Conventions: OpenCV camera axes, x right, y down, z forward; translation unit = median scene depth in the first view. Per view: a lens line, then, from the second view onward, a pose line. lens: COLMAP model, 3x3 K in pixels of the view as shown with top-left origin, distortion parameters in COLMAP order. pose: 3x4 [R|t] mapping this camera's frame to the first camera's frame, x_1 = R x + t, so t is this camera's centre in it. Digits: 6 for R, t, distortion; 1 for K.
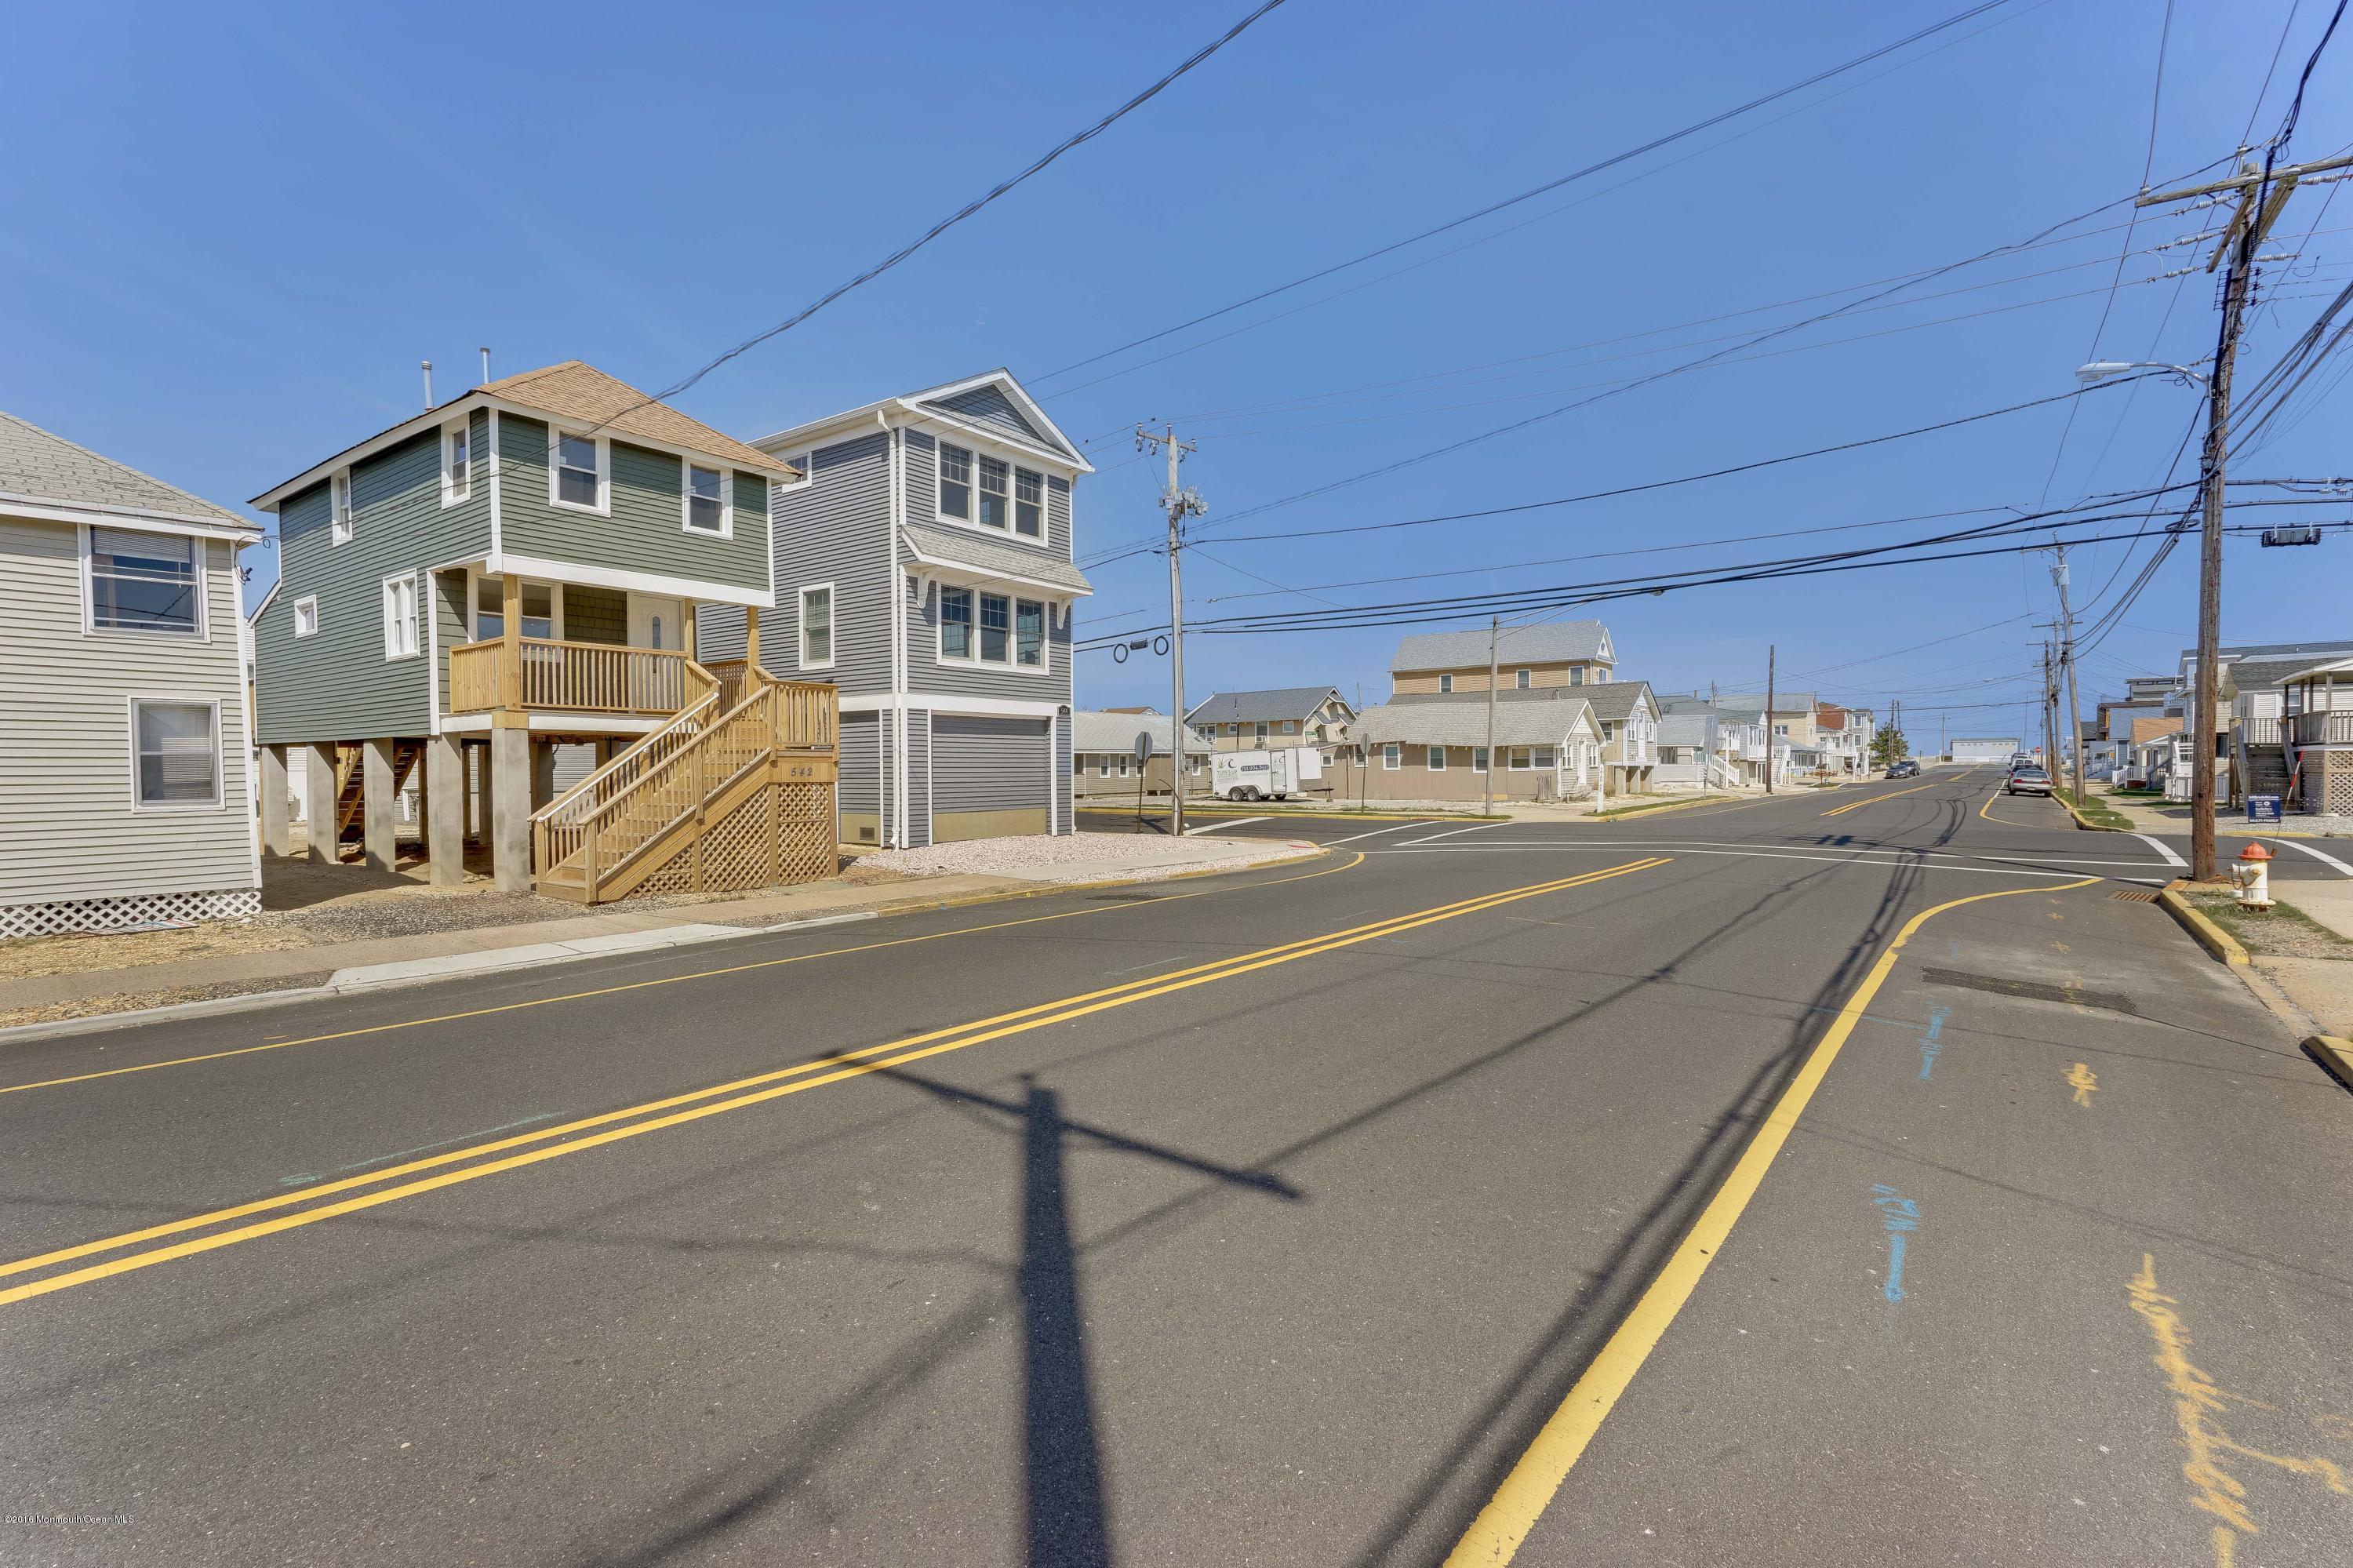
lens RADIAL K [[1078.7, 0, 1176.5], [0, 1078.7, 784.0], [0, 0, 1]] dist [-0.000477, 0.000094]
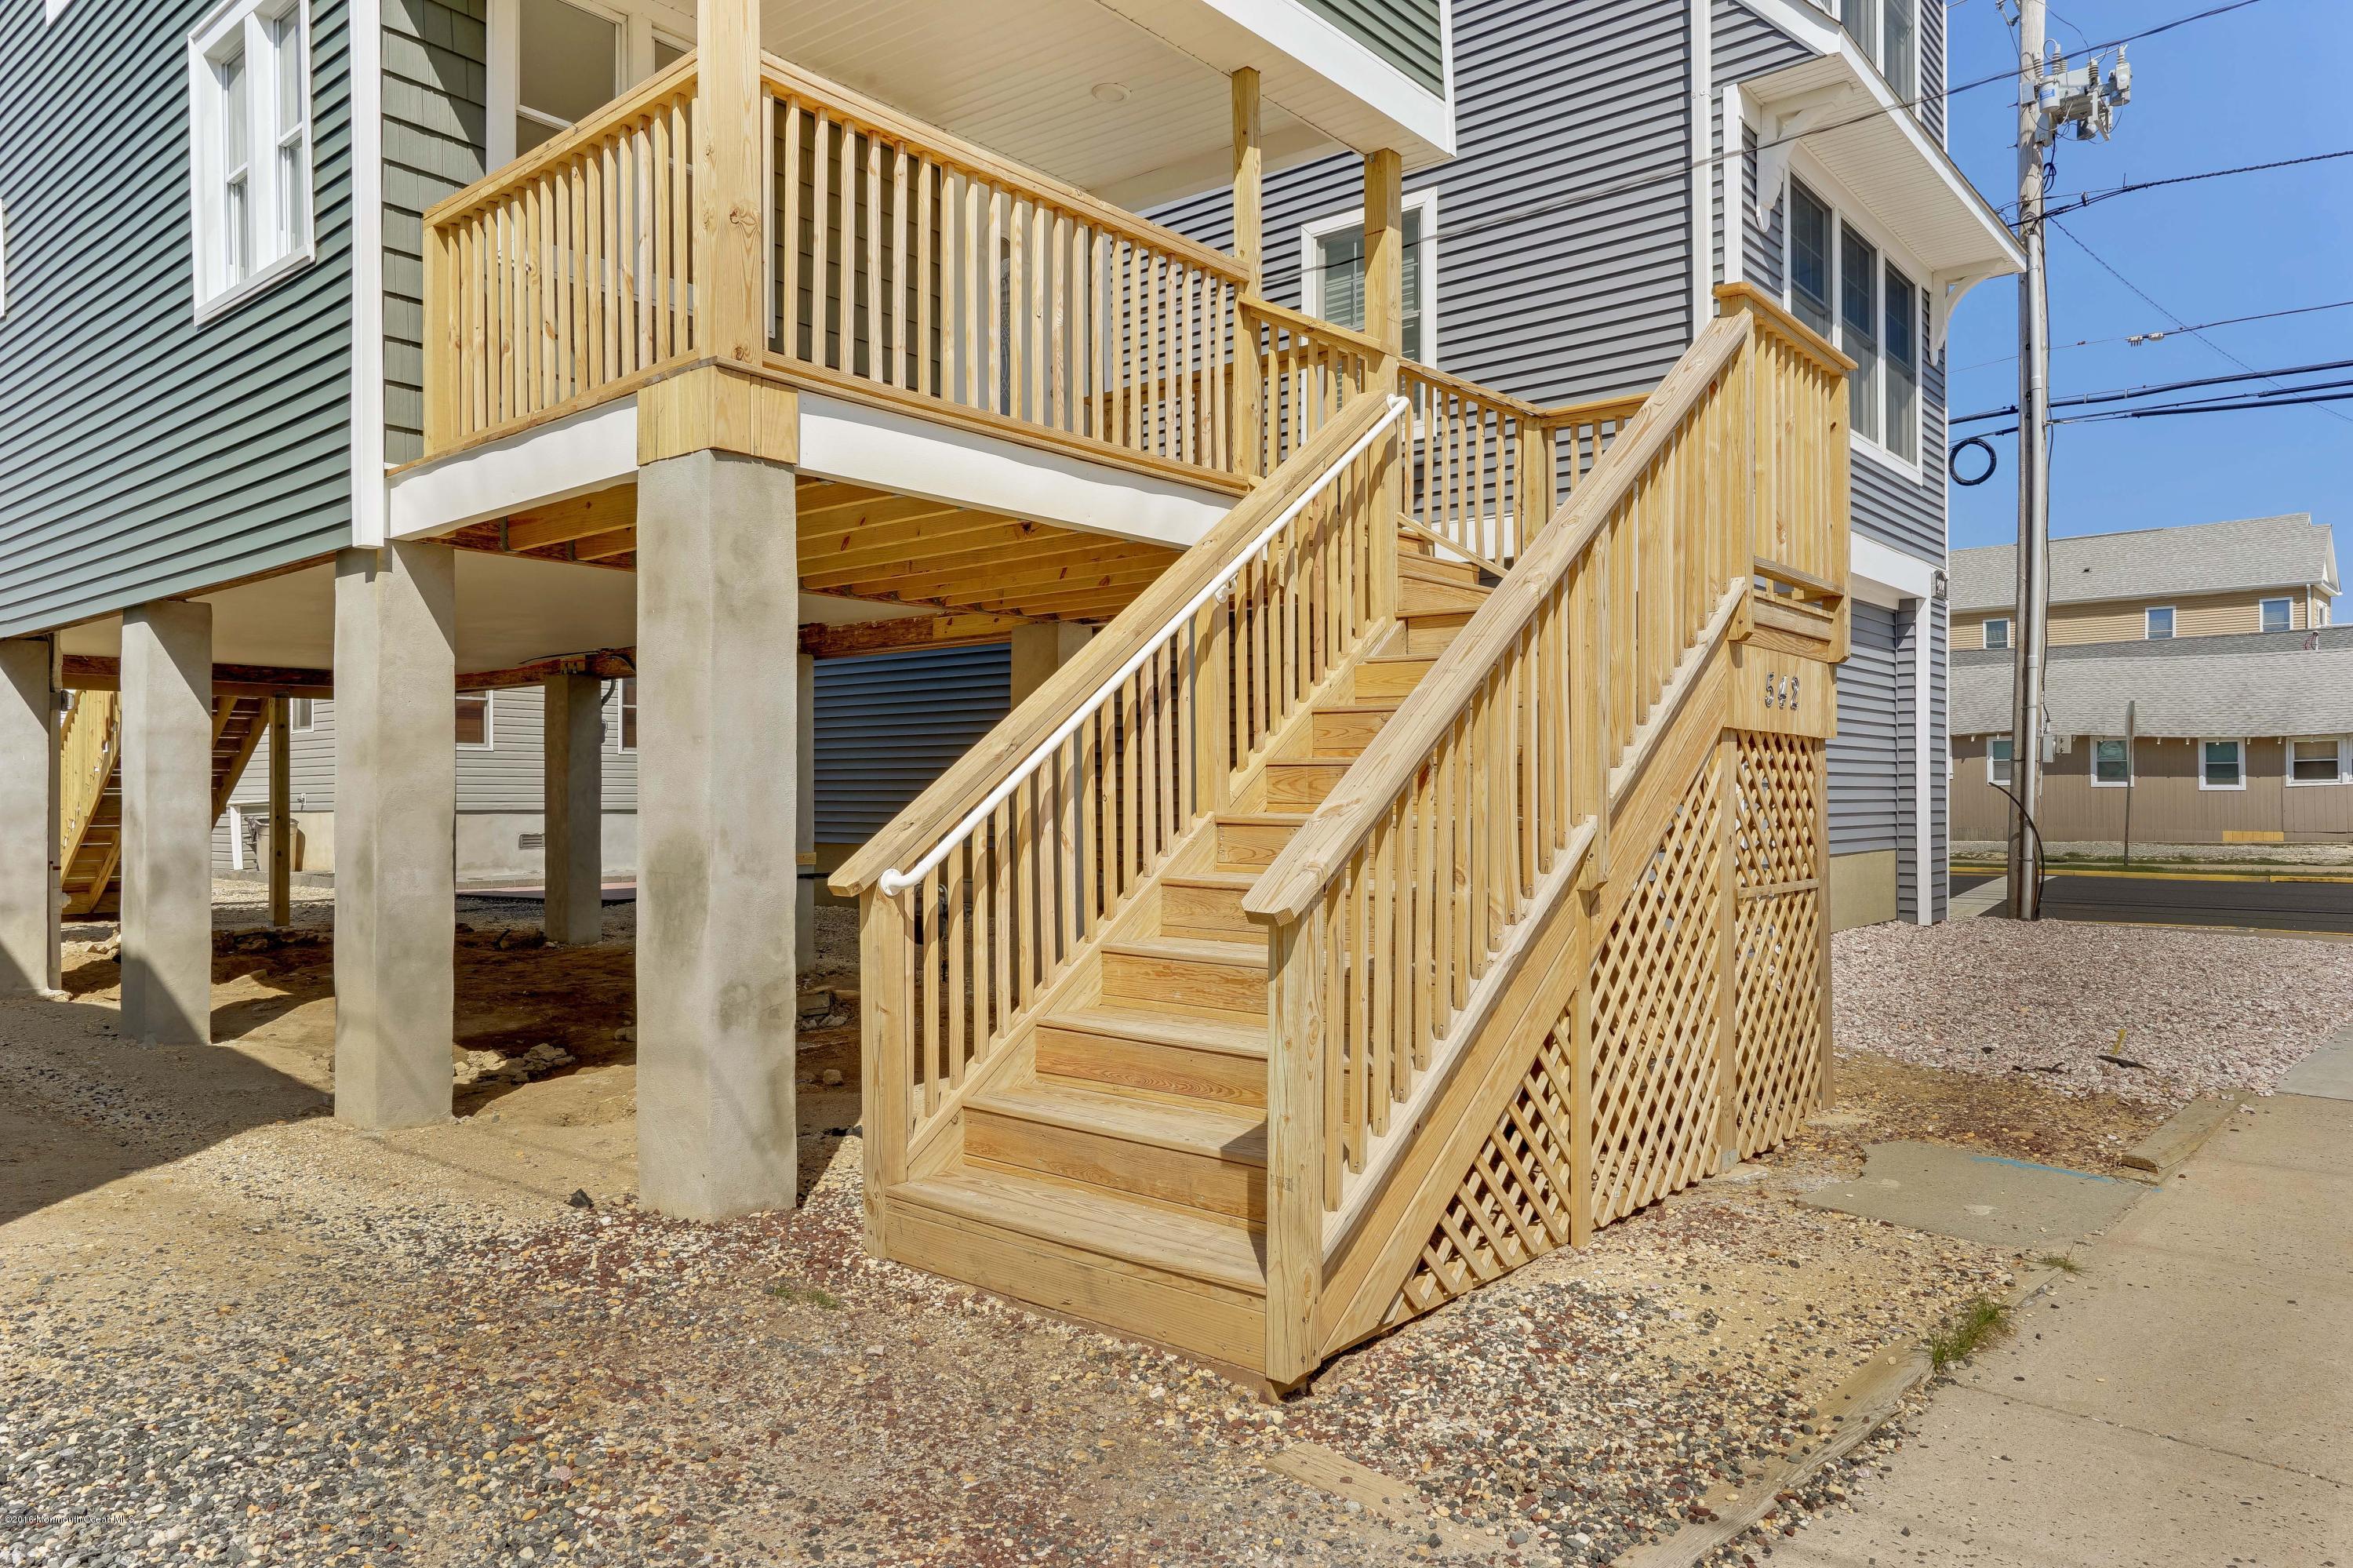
lens RADIAL K [[1566.6, 0, 1176.5], [0, 1566.6, 784.0], [0, 0, 1]] dist [-0.003318, 0.000199]
pose [[0.997118, 0.002151, -0.075841, -0.393778], [-0.003913, 0.999726, -0.023097, 0.016450], [0.075771, 0.023327, 0.996852, 0.543149]]
